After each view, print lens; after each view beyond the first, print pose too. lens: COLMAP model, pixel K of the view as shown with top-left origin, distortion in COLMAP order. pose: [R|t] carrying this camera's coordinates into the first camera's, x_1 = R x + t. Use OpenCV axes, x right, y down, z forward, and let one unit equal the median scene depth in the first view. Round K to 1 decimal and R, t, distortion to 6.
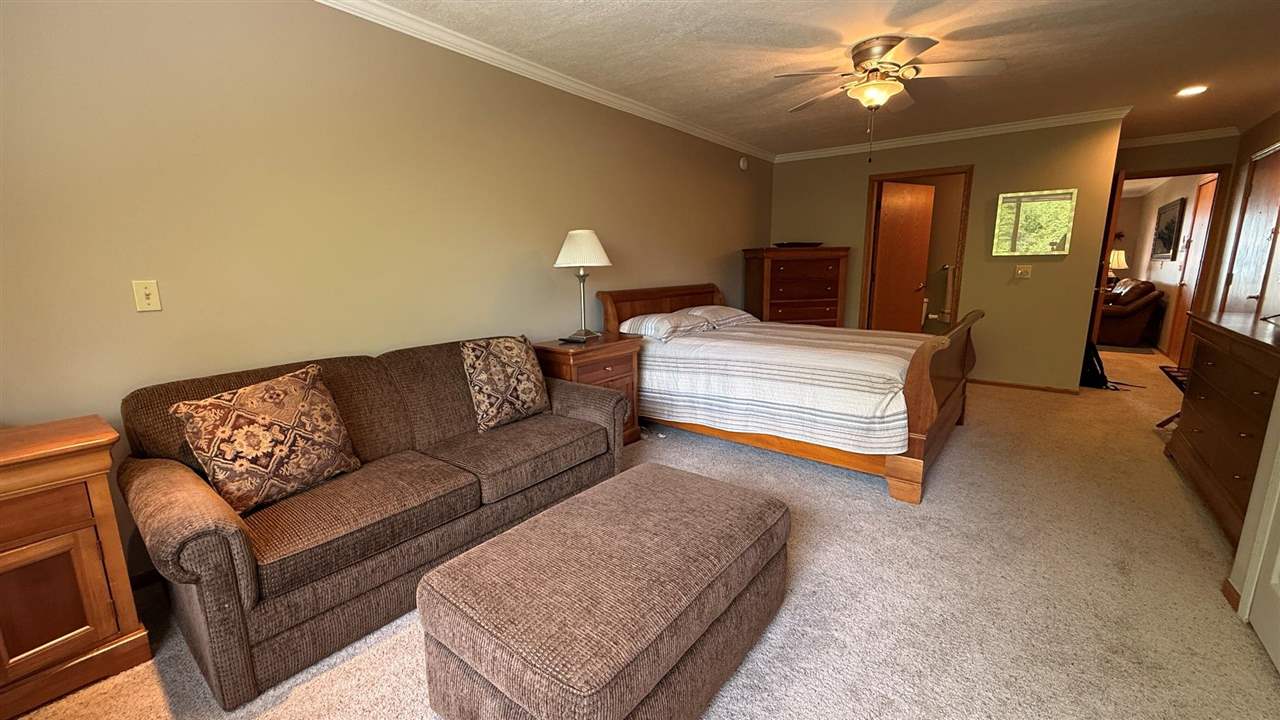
lens RADIAL K [[508.6, 0, 641.5], [0, 508.6, 361.5], [0, 0, 1]] dist [0.002987, -0.000002]
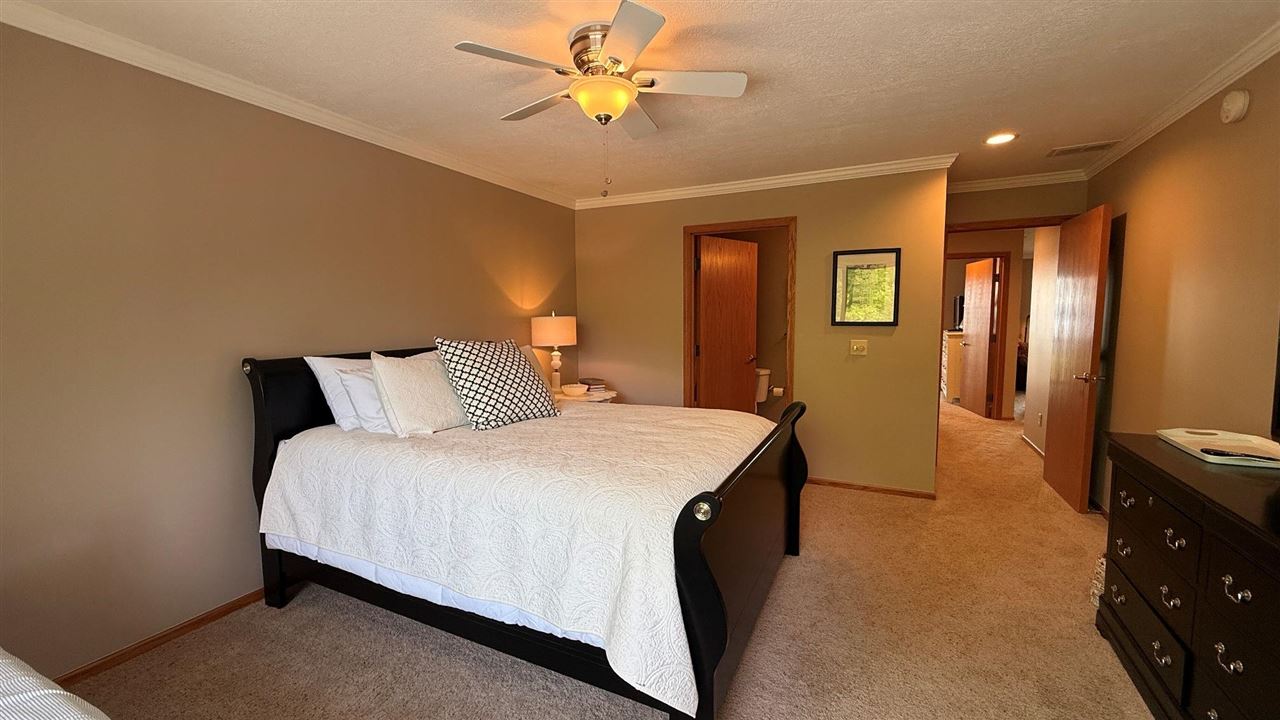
lens RADIAL K [[508.6, 0, 641.5], [0, 508.6, 361.5], [0, 0, 1]] dist [0.002987, -0.000002]
pose [[0.981025, -0.030251, 0.191509, 0.384326], [0.048183, 0.994804, -0.089681, -0.144509], [-0.187801, 0.097207, 0.977385, 0.421454]]
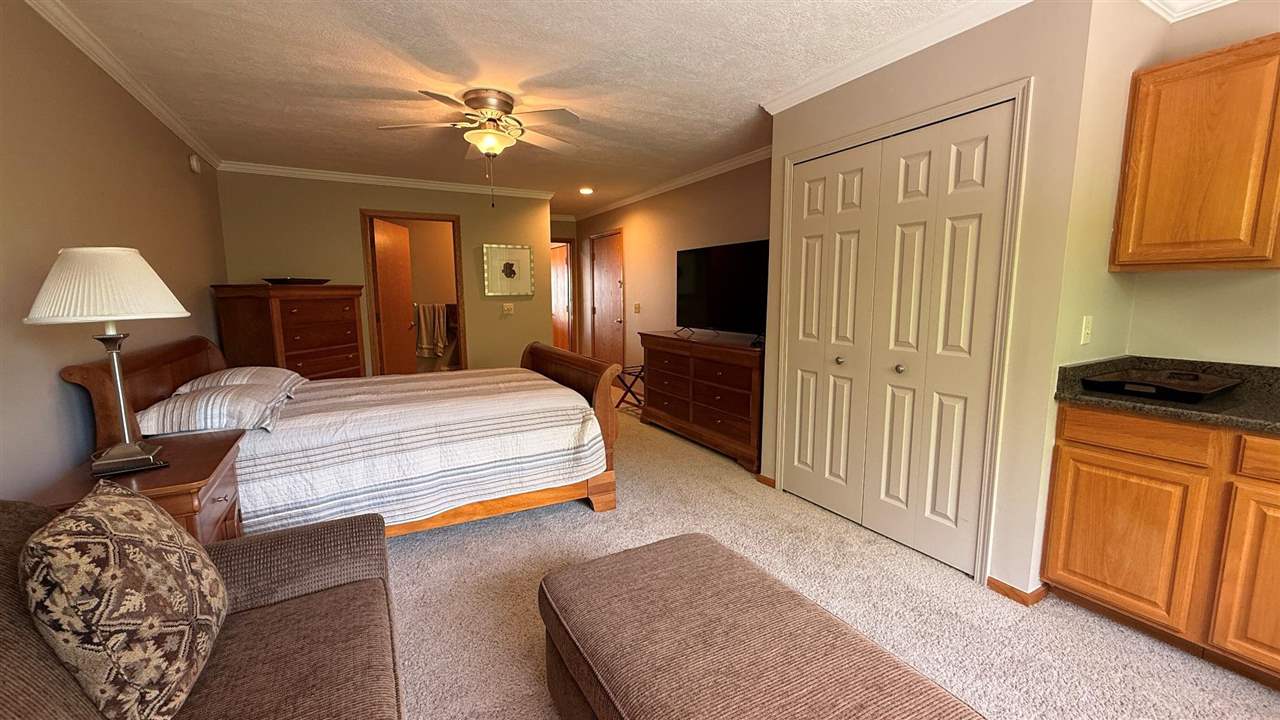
lens RADIAL K [[508.6, 0, 641.5], [0, 508.6, 361.5], [0, 0, 1]] dist [0.002987, -0.000002]
pose [[0.398488, -0.115769, 0.909838, -0.395433], [0.177045, 0.983054, 0.047544, -0.083621], [-0.899924, 0.142136, 0.412231, 0.356154]]
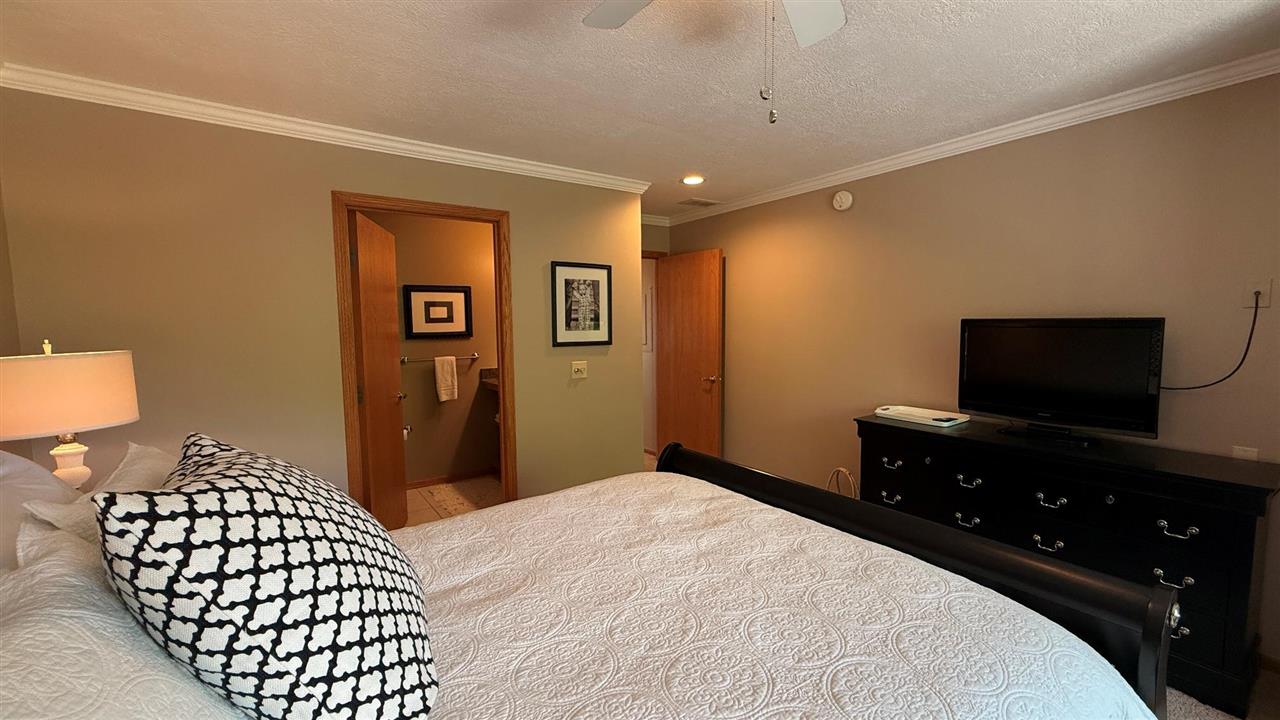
lens RADIAL K [[508.6, 0, 641.5], [0, 508.6, 361.5], [0, 0, 1]] dist [0.002987, -0.000002]
pose [[0.300756, -0.083912, 0.950002, 0.105555], [0.187933, 0.981805, 0.027225, -0.291840], [-0.935001, 0.170348, 0.311054, 1.070018]]
